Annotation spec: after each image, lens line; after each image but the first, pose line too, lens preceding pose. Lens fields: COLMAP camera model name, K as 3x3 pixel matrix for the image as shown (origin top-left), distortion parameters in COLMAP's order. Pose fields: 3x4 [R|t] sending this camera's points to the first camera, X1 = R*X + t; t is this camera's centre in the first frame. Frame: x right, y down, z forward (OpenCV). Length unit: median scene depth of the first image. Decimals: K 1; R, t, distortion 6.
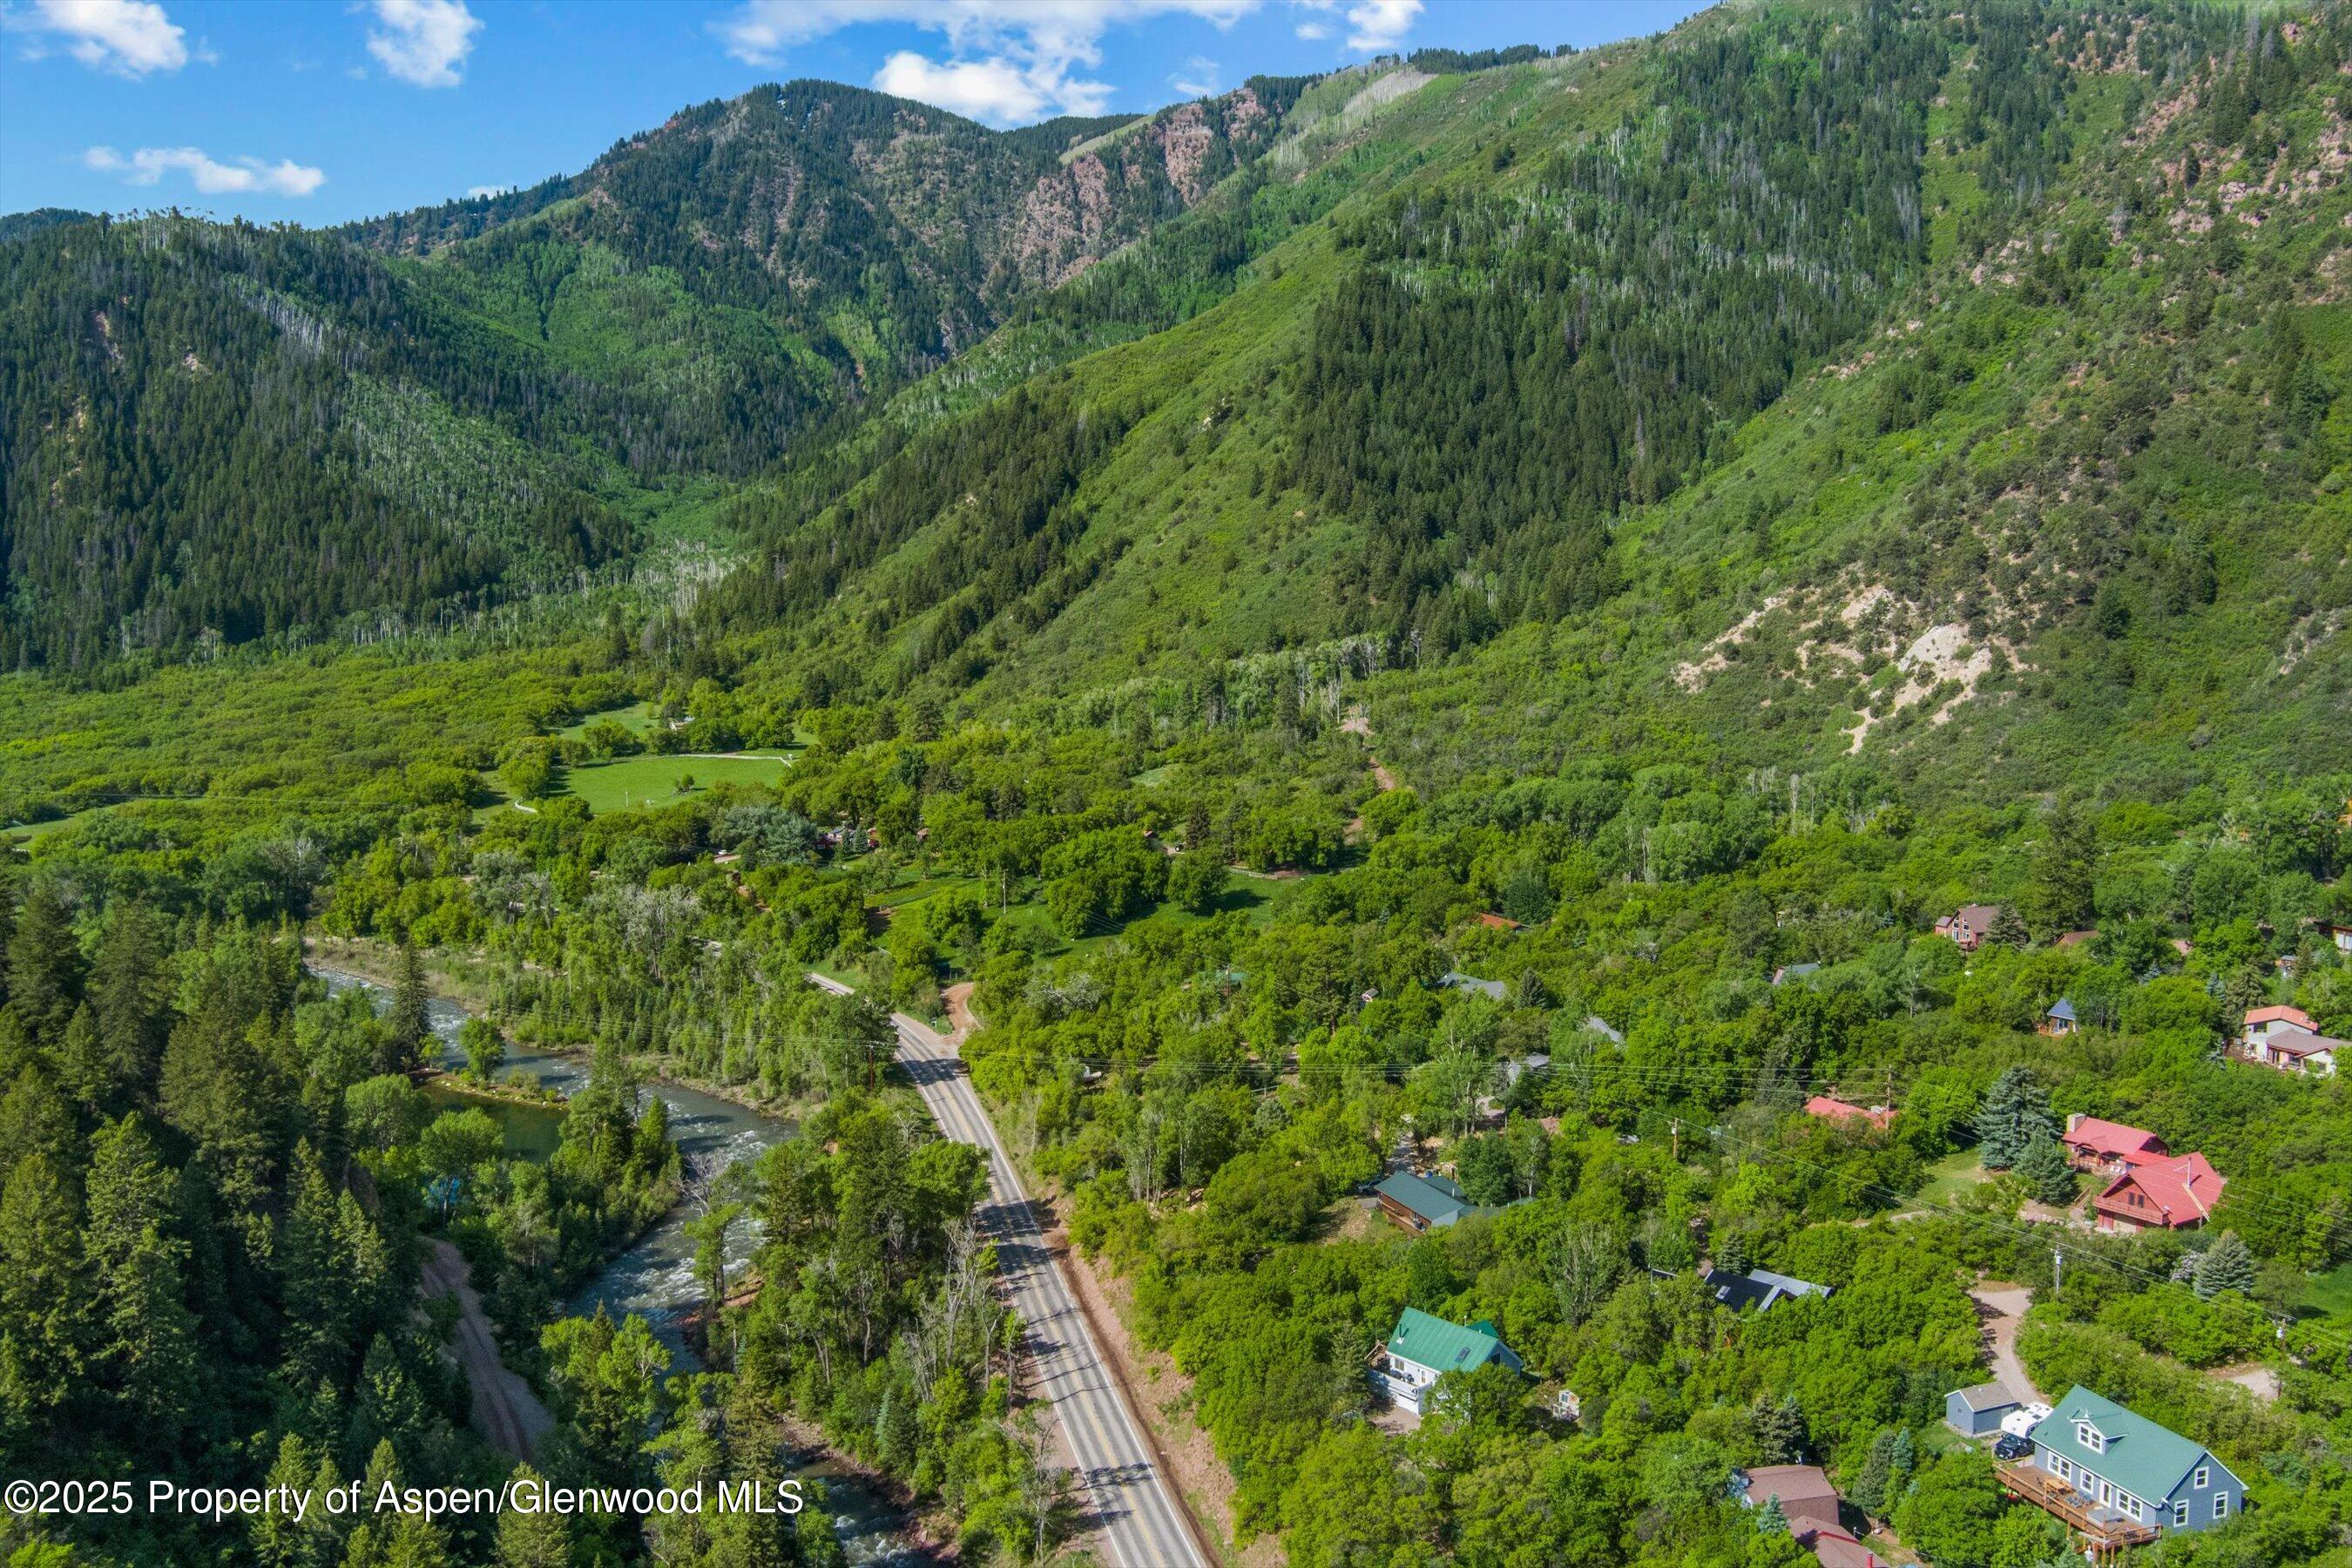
lens RADIAL K [[1896.2, 0, 1172.8], [0, 1896.2, 788.5], [0, 0, 1]] dist [-0.077704, 0.026236]
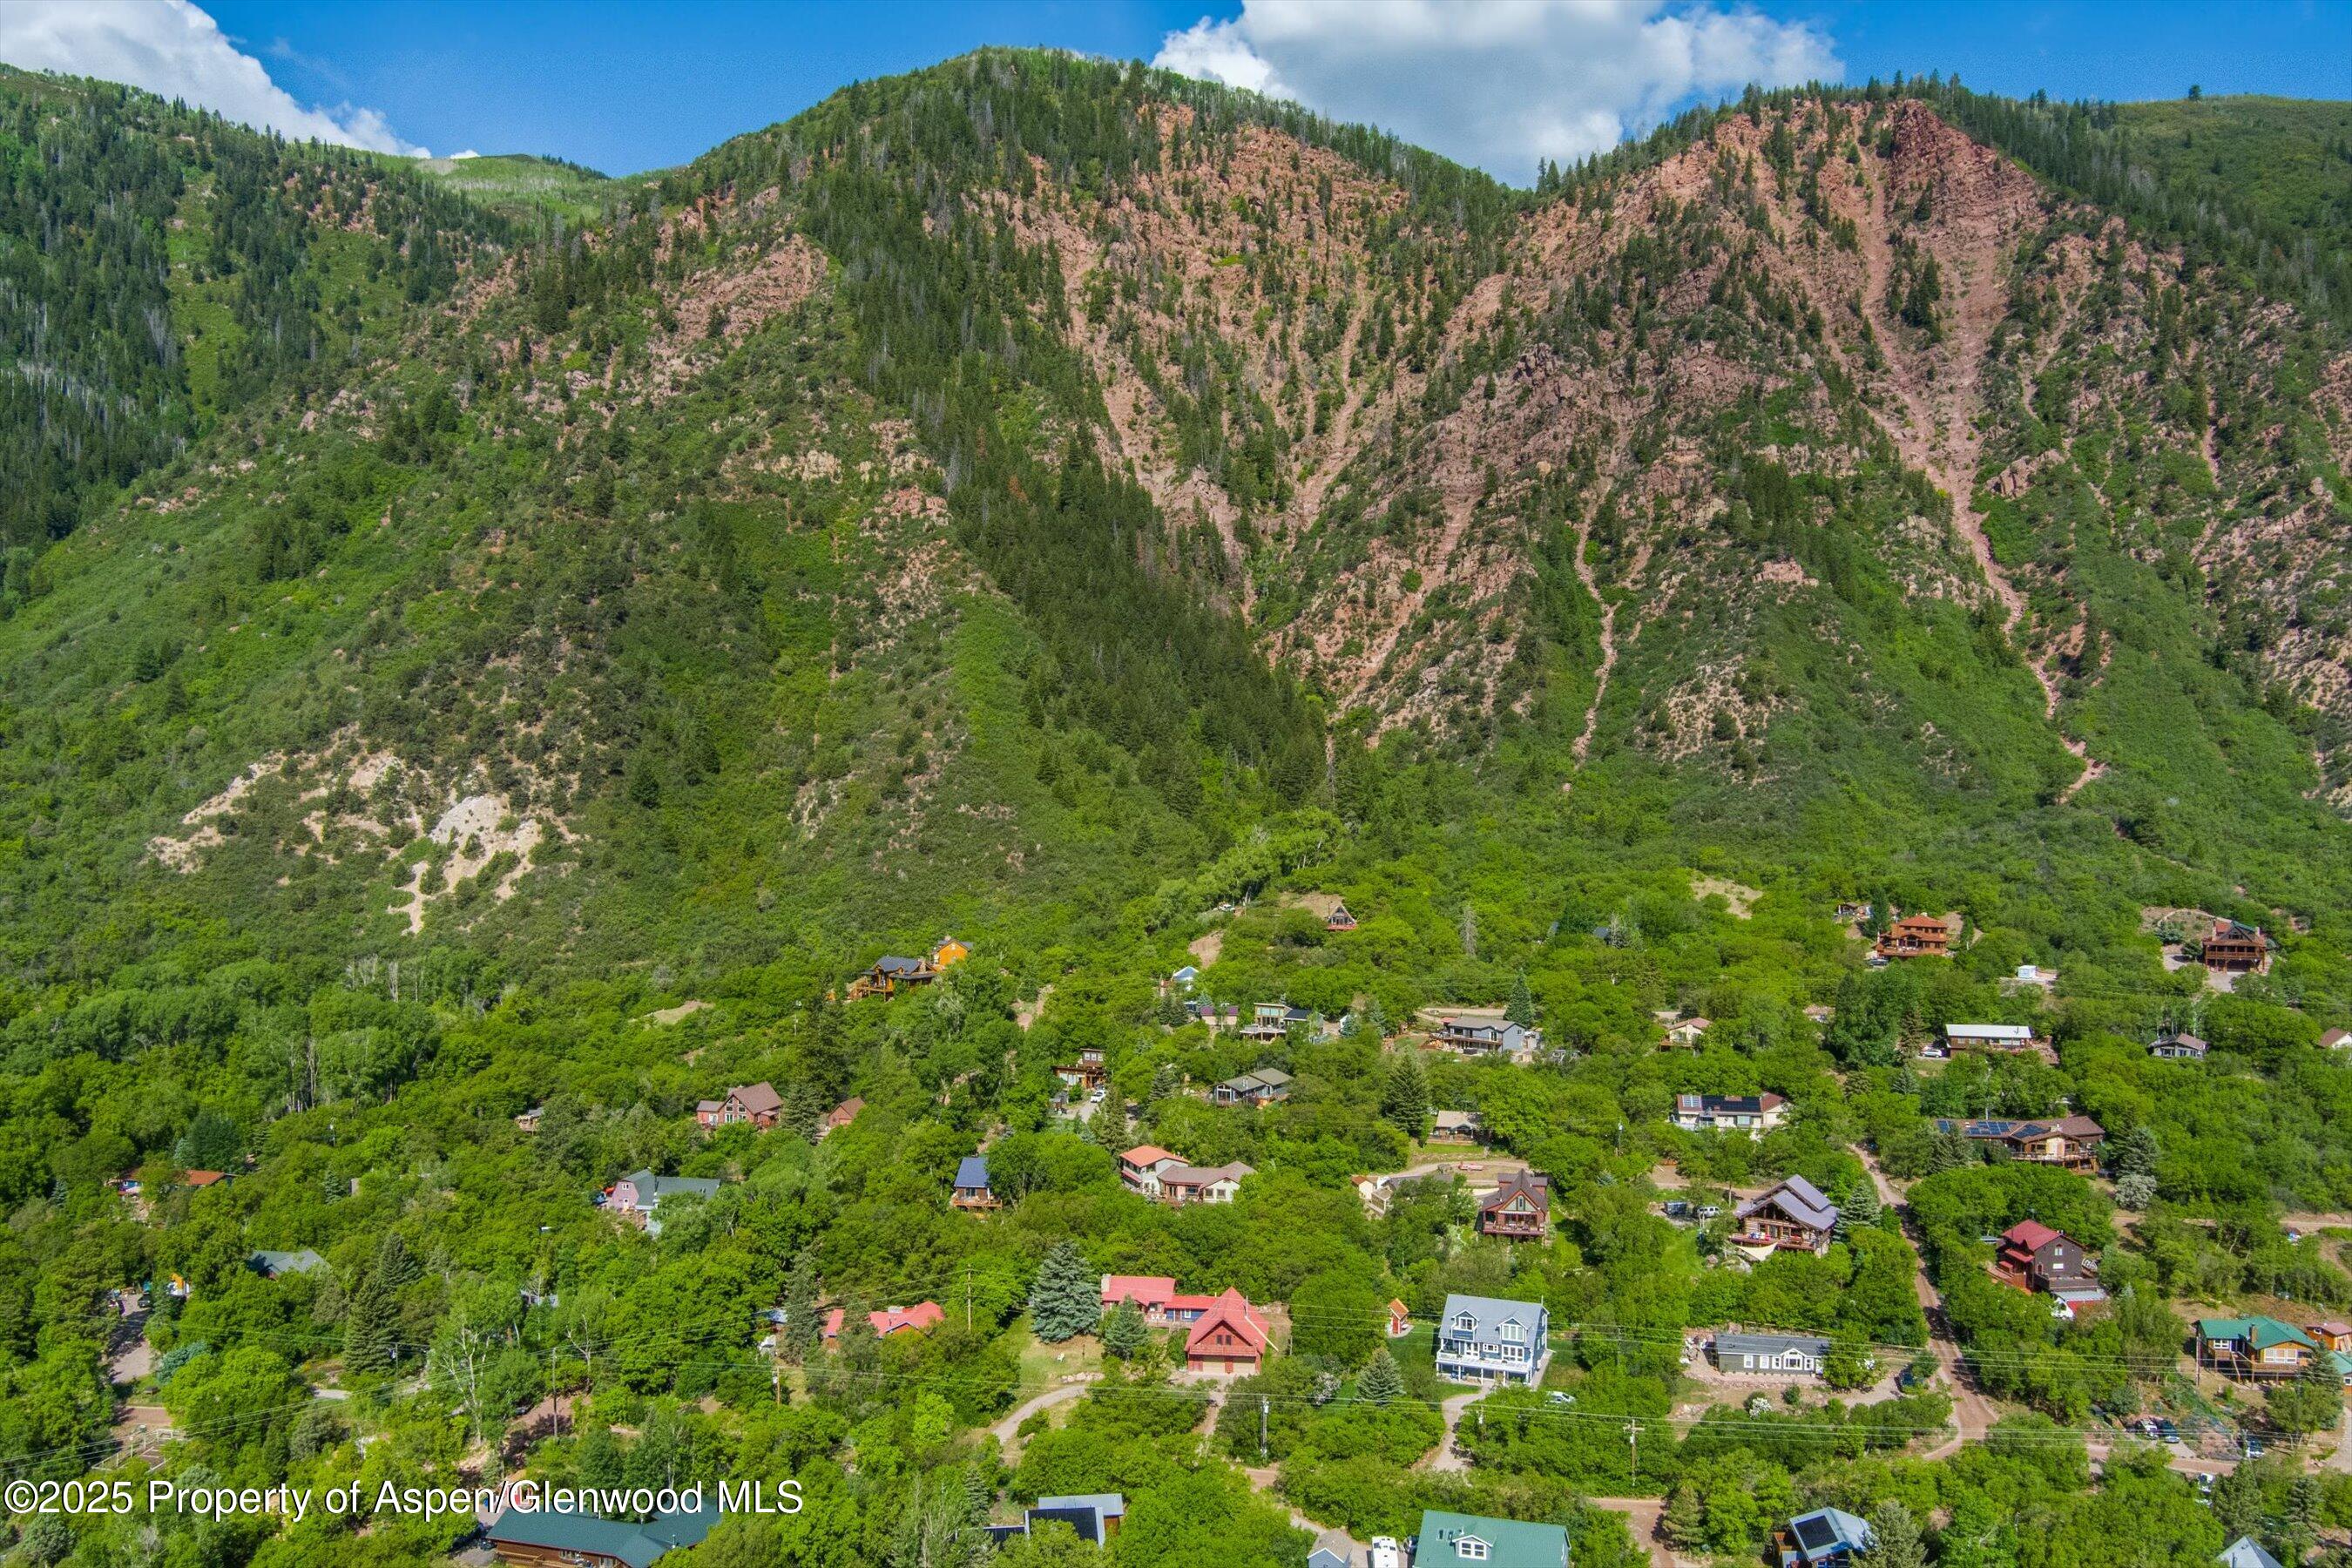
lens RADIAL K [[1896.2, 0, 1171.9], [0, 1896.2, 850.2], [0, 0, 1]] dist [-0.077704, 0.026236]
pose [[0.588348, -0.031671, 0.807988, -0.116657], [0.062568, 0.998020, -0.006440, -0.020144], [-0.806184, 0.054343, 0.589164, 0.087802]]
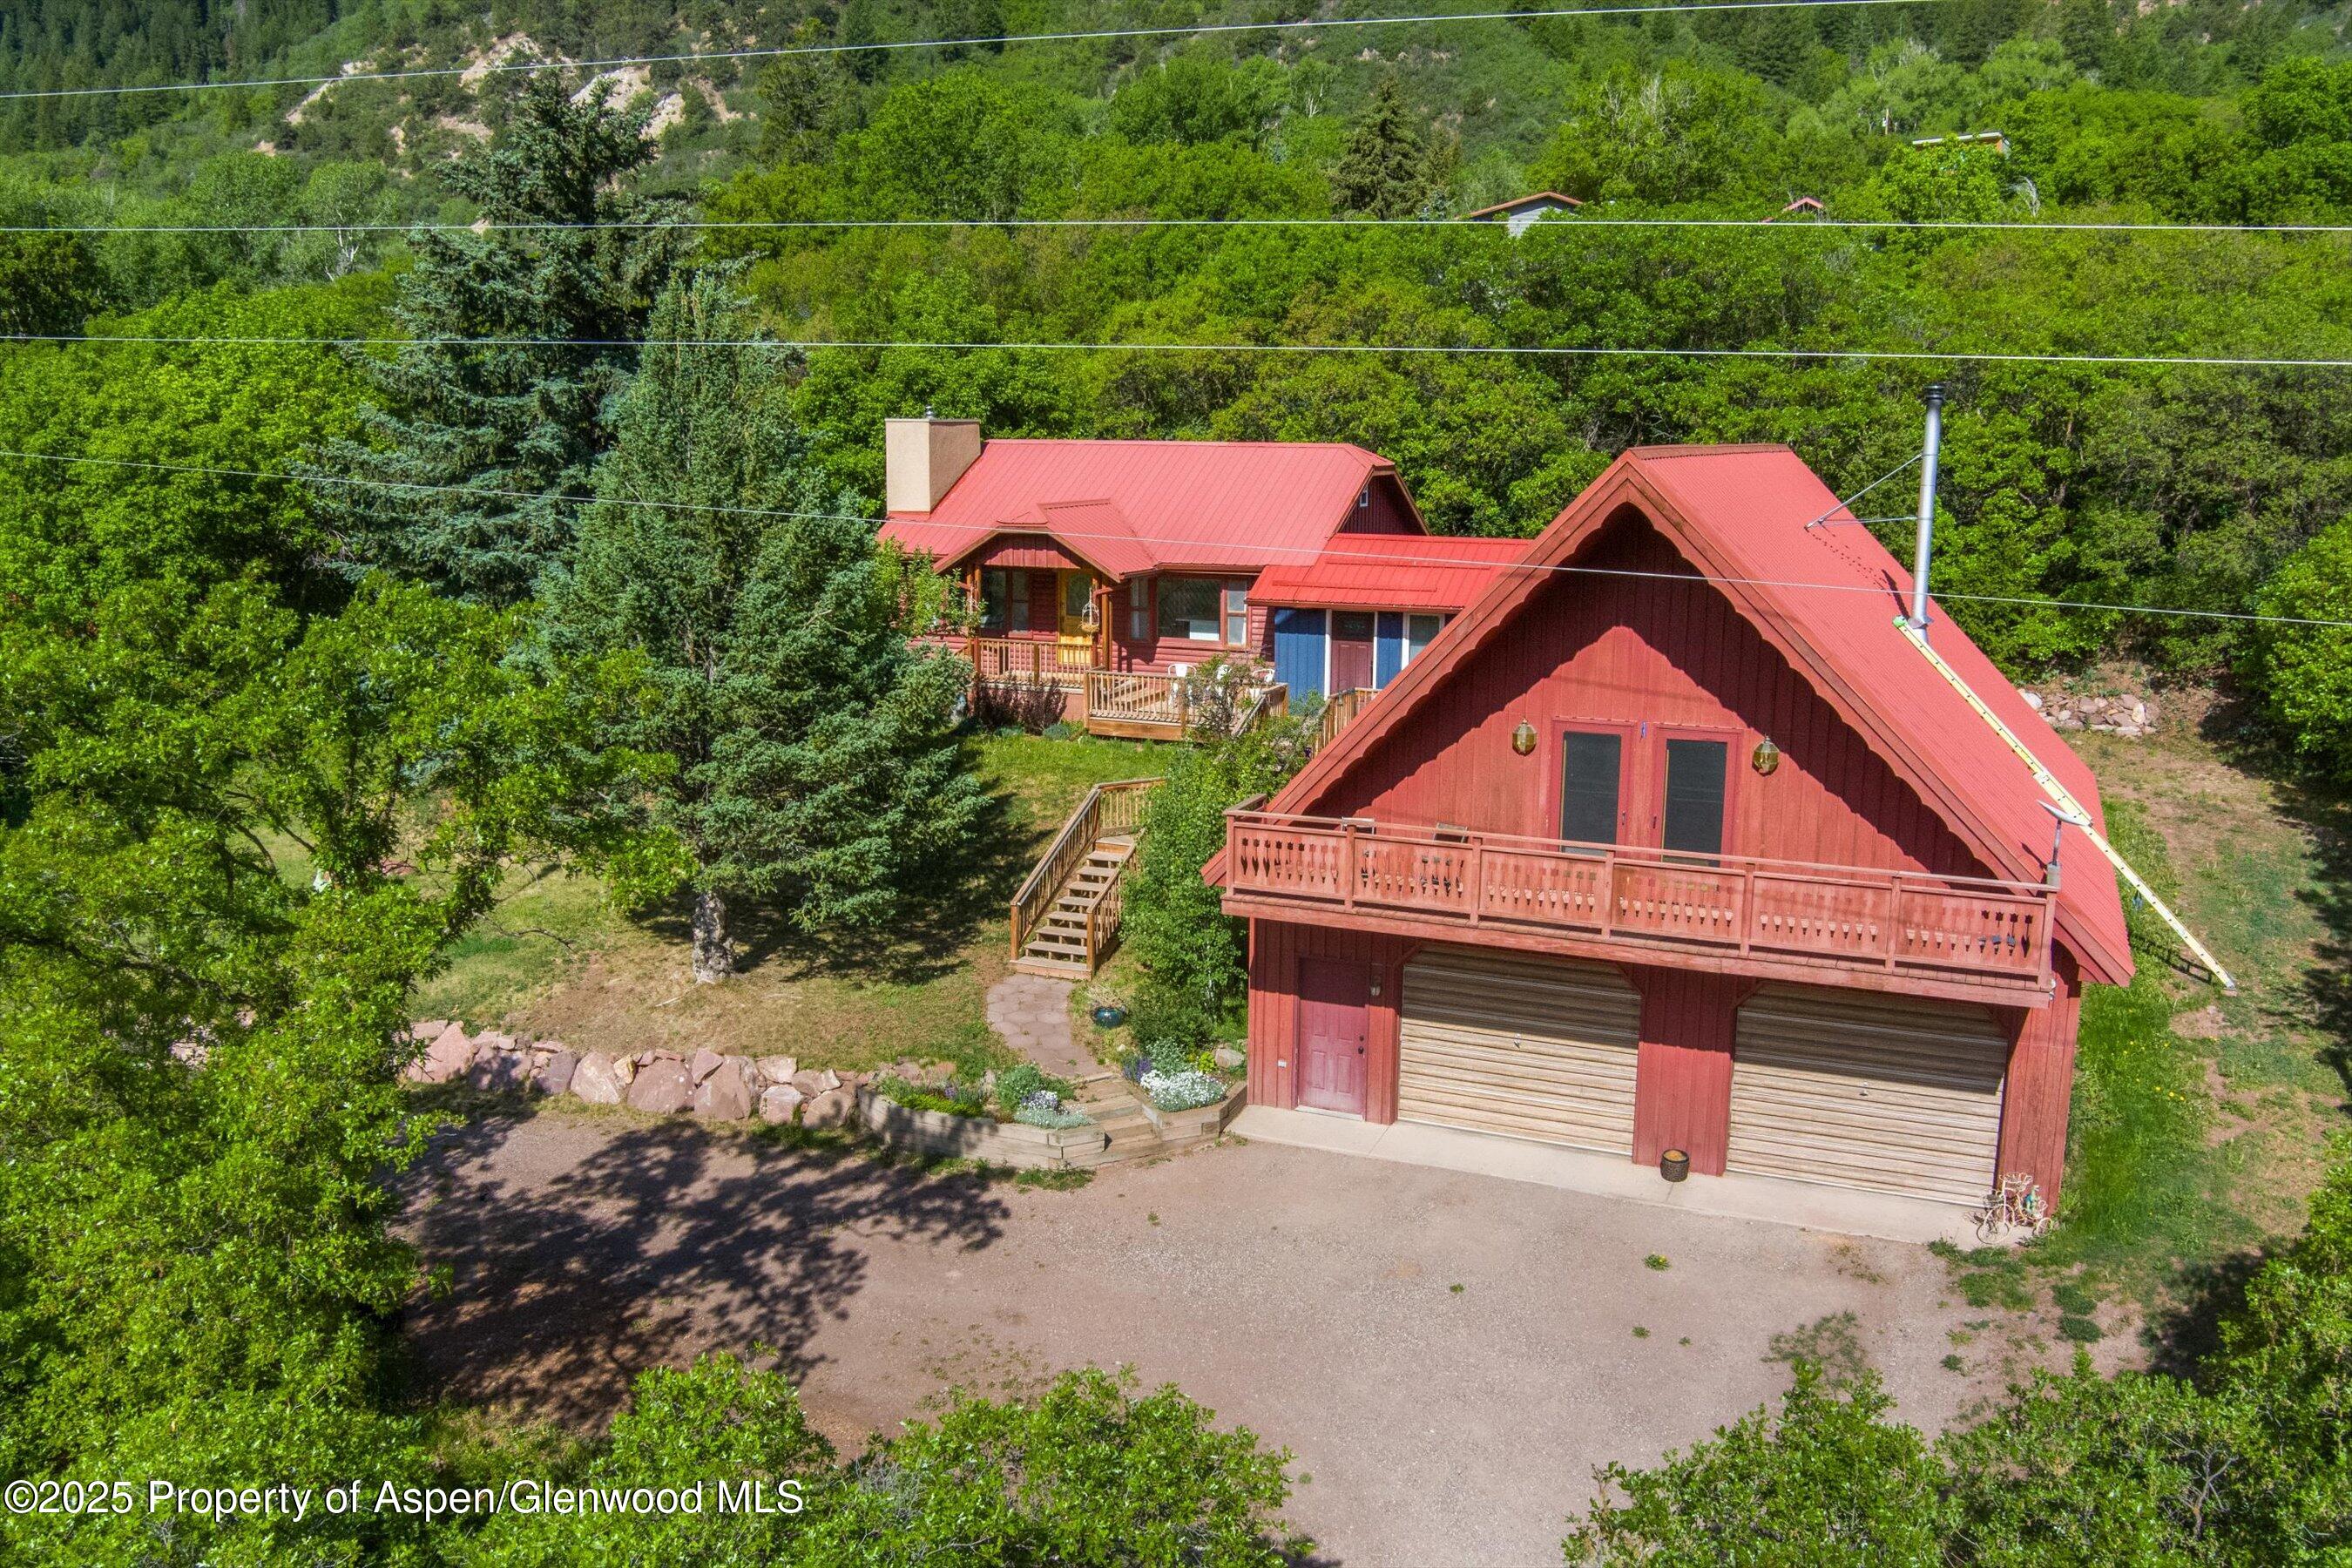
lens RADIAL K [[1896.2, 0, 1173.1], [0, 1896.2, 792.7], [0, 0, 1]] dist [-0.077704, 0.026236]
pose [[0.806196, -0.103574, 0.582512, 0.119599], [0.038172, 0.991612, 0.123485, 0.056525], [-0.590416, -0.077317, 0.803387, 0.253274]]
